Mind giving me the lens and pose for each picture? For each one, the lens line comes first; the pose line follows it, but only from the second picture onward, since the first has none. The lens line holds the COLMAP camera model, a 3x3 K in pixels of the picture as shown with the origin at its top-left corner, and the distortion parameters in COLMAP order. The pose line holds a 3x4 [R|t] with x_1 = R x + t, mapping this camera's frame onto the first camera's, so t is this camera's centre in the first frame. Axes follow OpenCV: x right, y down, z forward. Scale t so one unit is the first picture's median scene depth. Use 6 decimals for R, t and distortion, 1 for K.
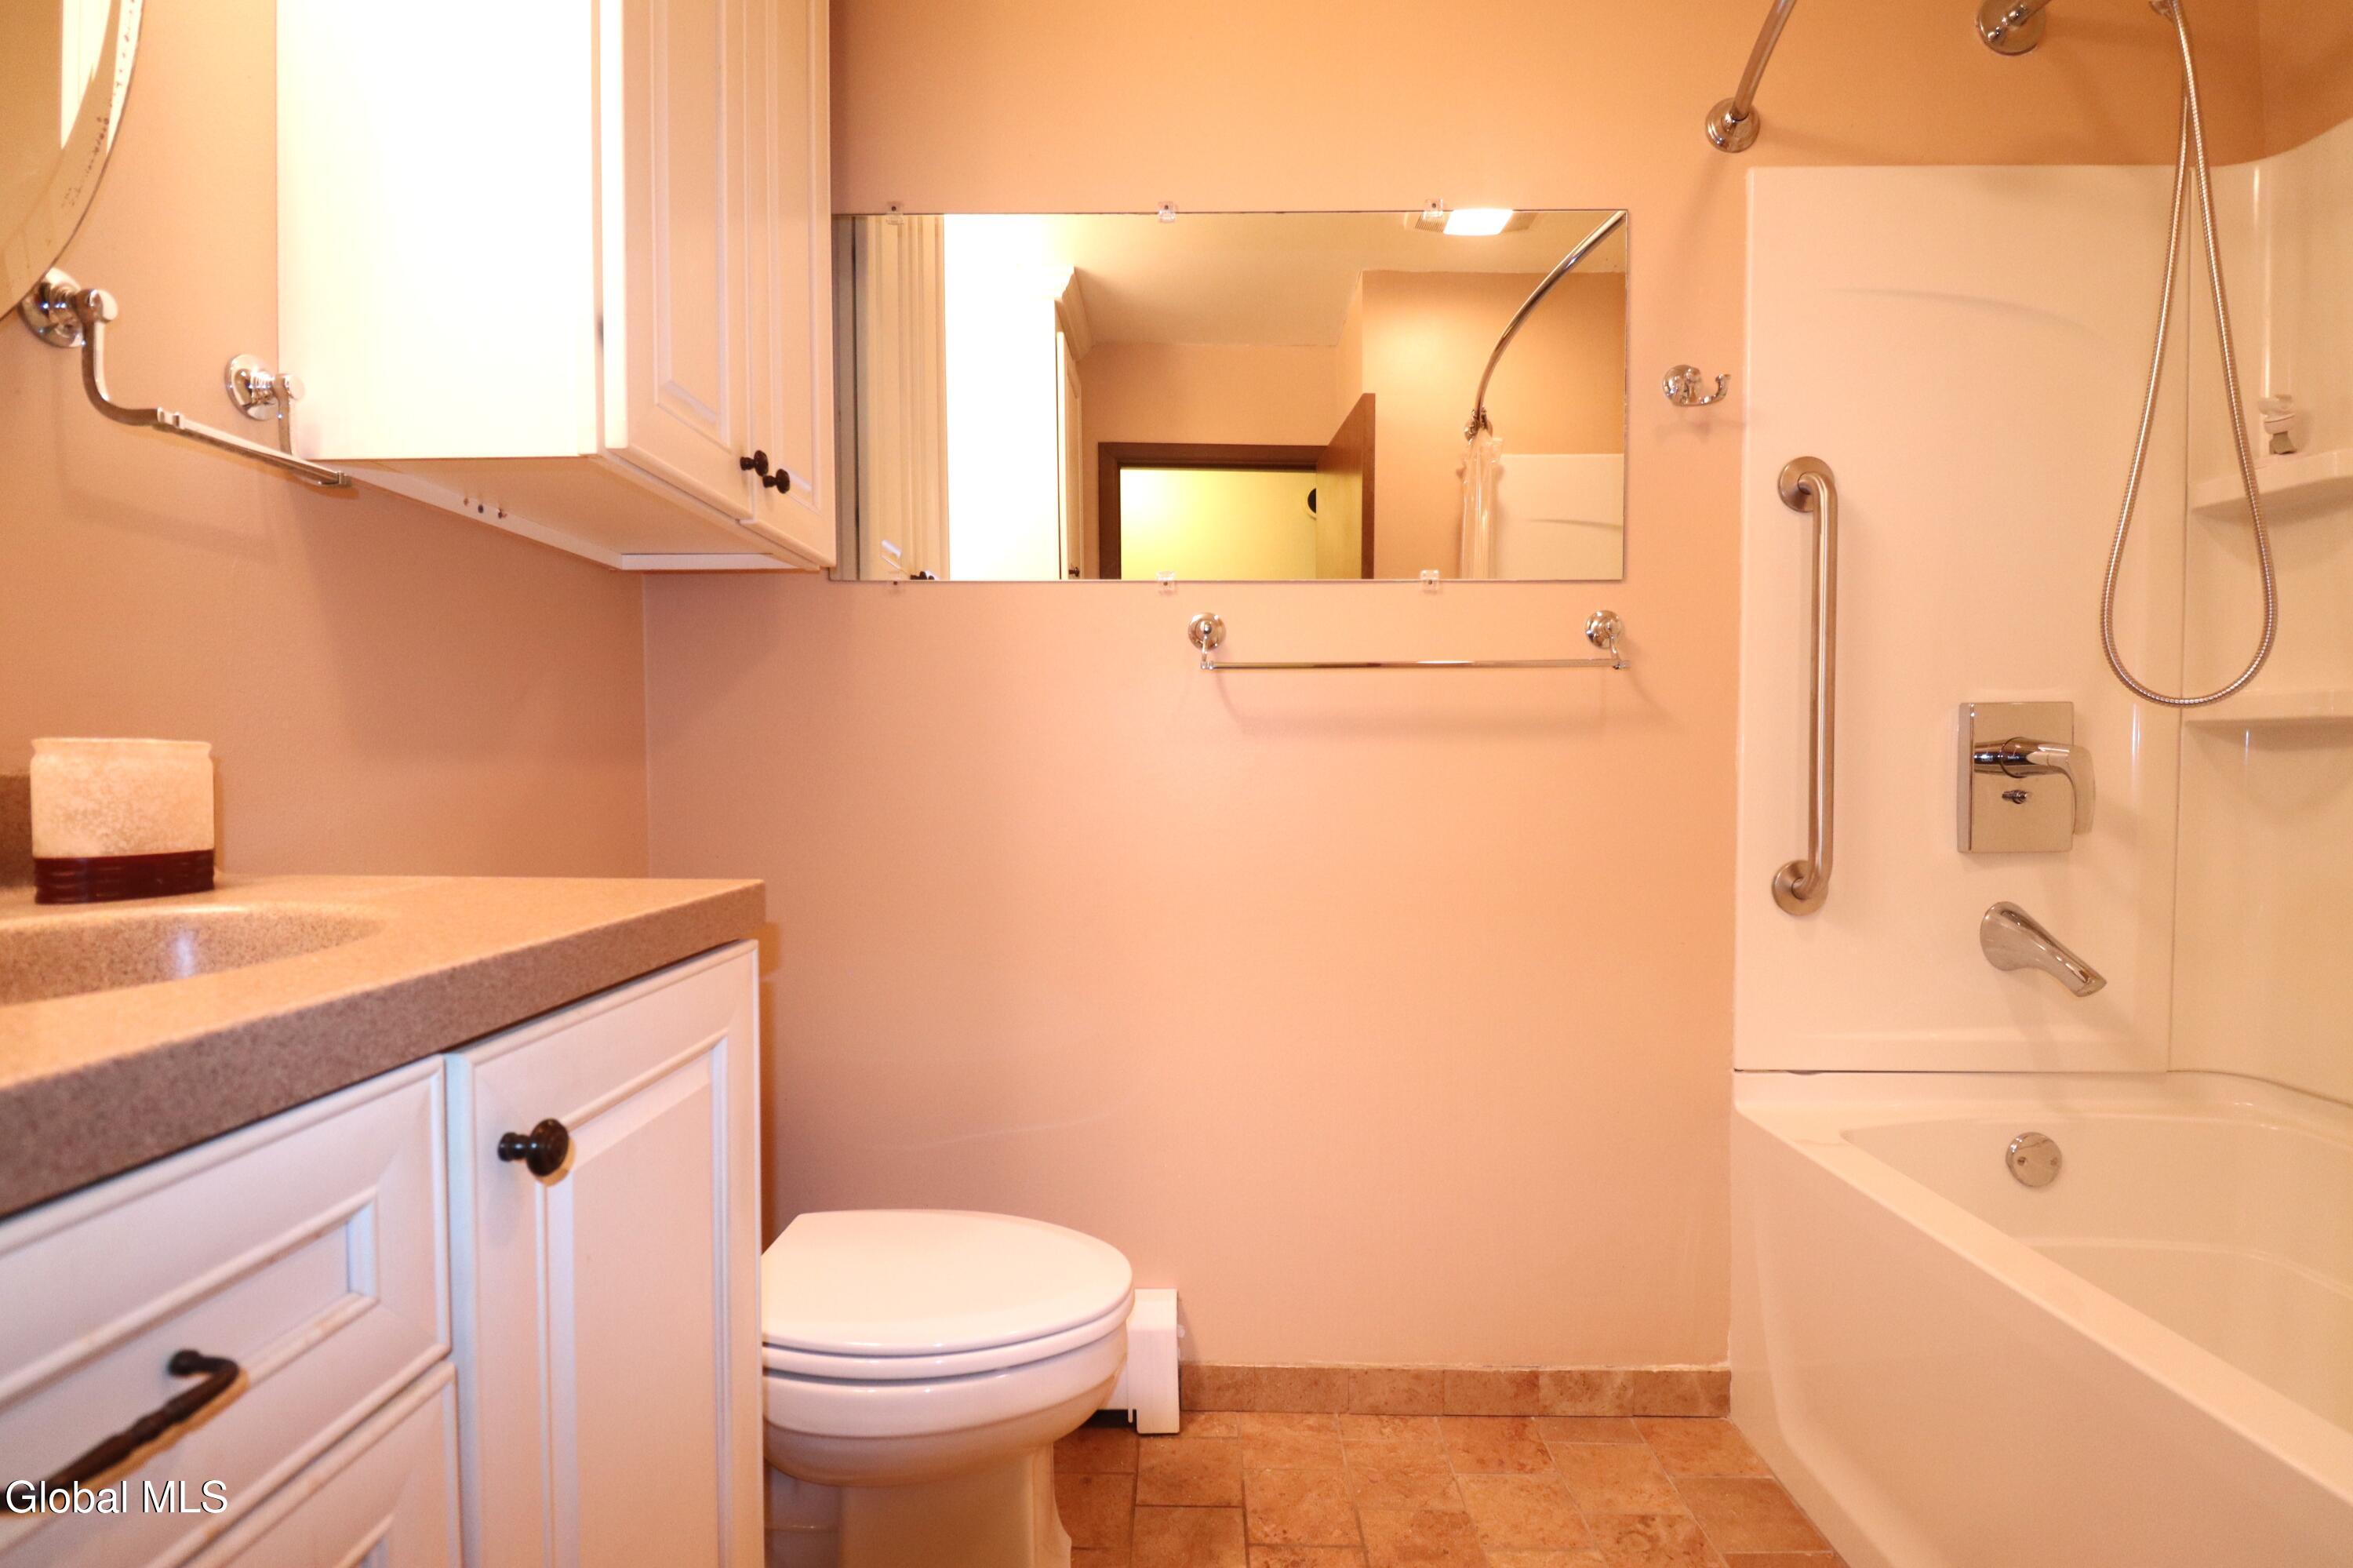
lens RADIAL K [[1082.3, 0, 1143.7], [0, 1082.3, 787.3], [0, 0, 1]] dist [0.001554, -0.015287]
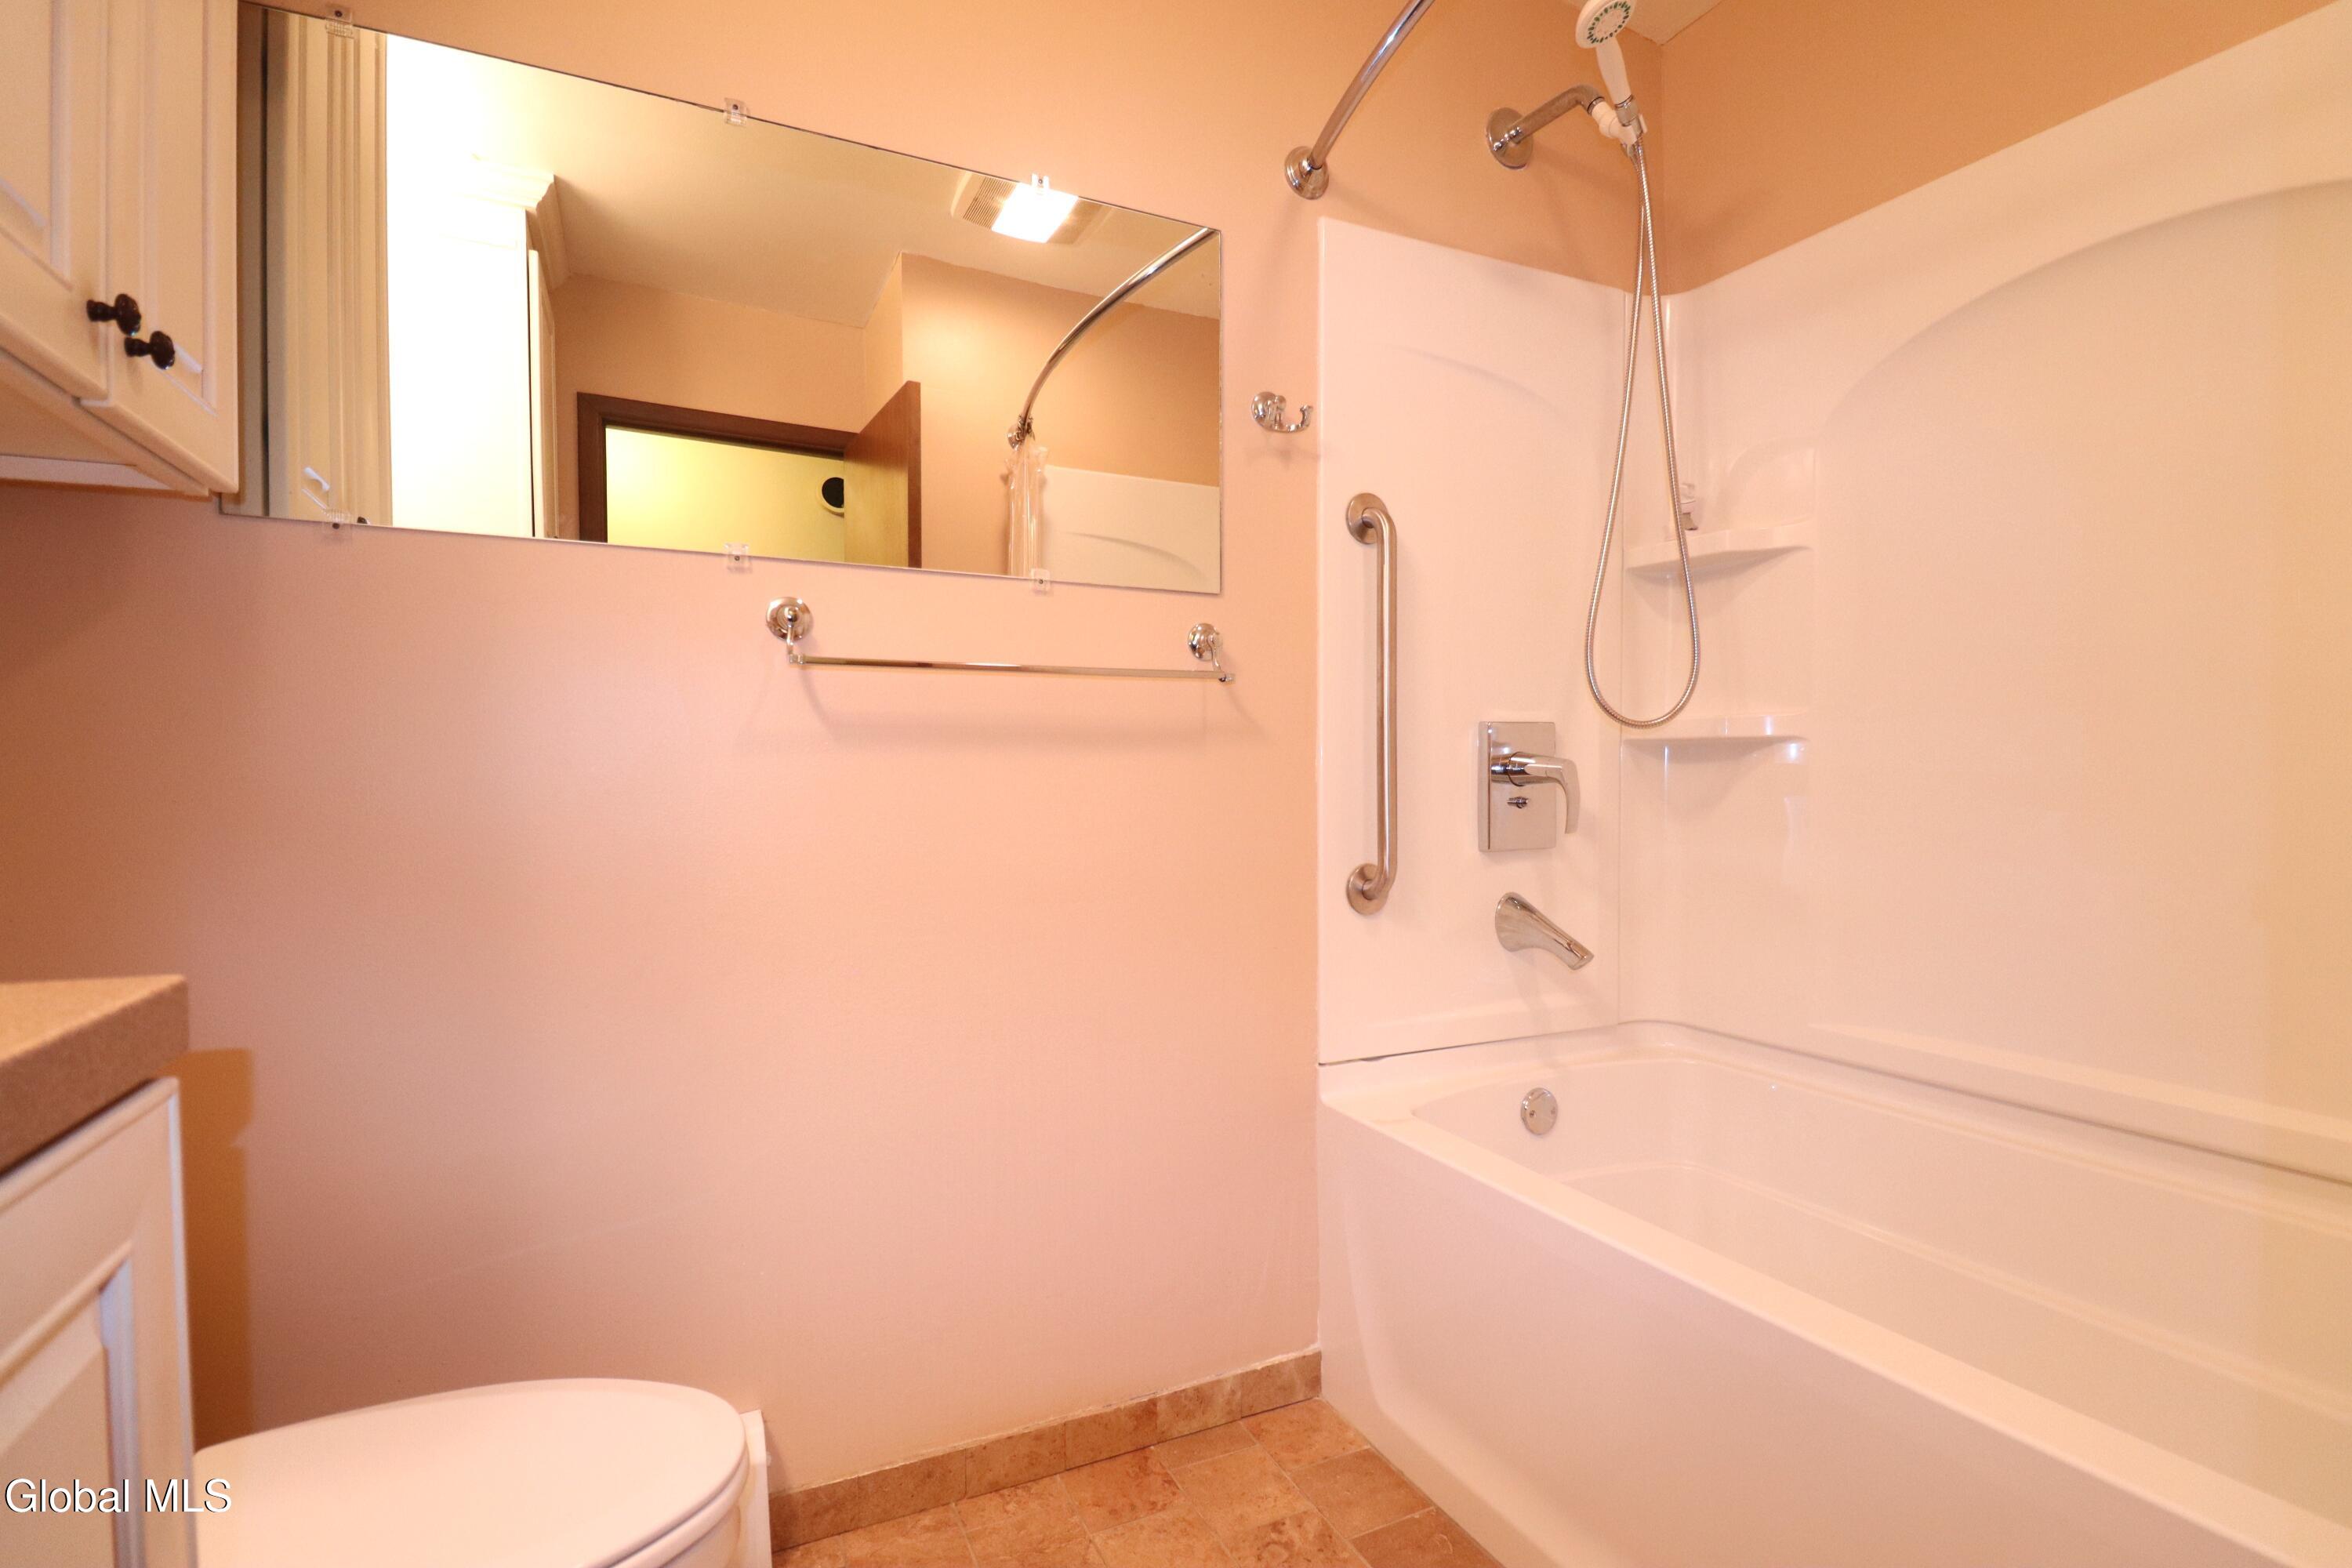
lens RADIAL K [[1081.8, 0, 1143.2], [0, 1081.8, 787.3], [0, 0, 1]] dist [0.001554, -0.015287]
pose [[0.889561, -0.007645, 0.456753, -0.088290], [0.011174, 0.999925, -0.005026, -0.006165], [-0.456681, 0.009575, 0.889579, 0.133918]]
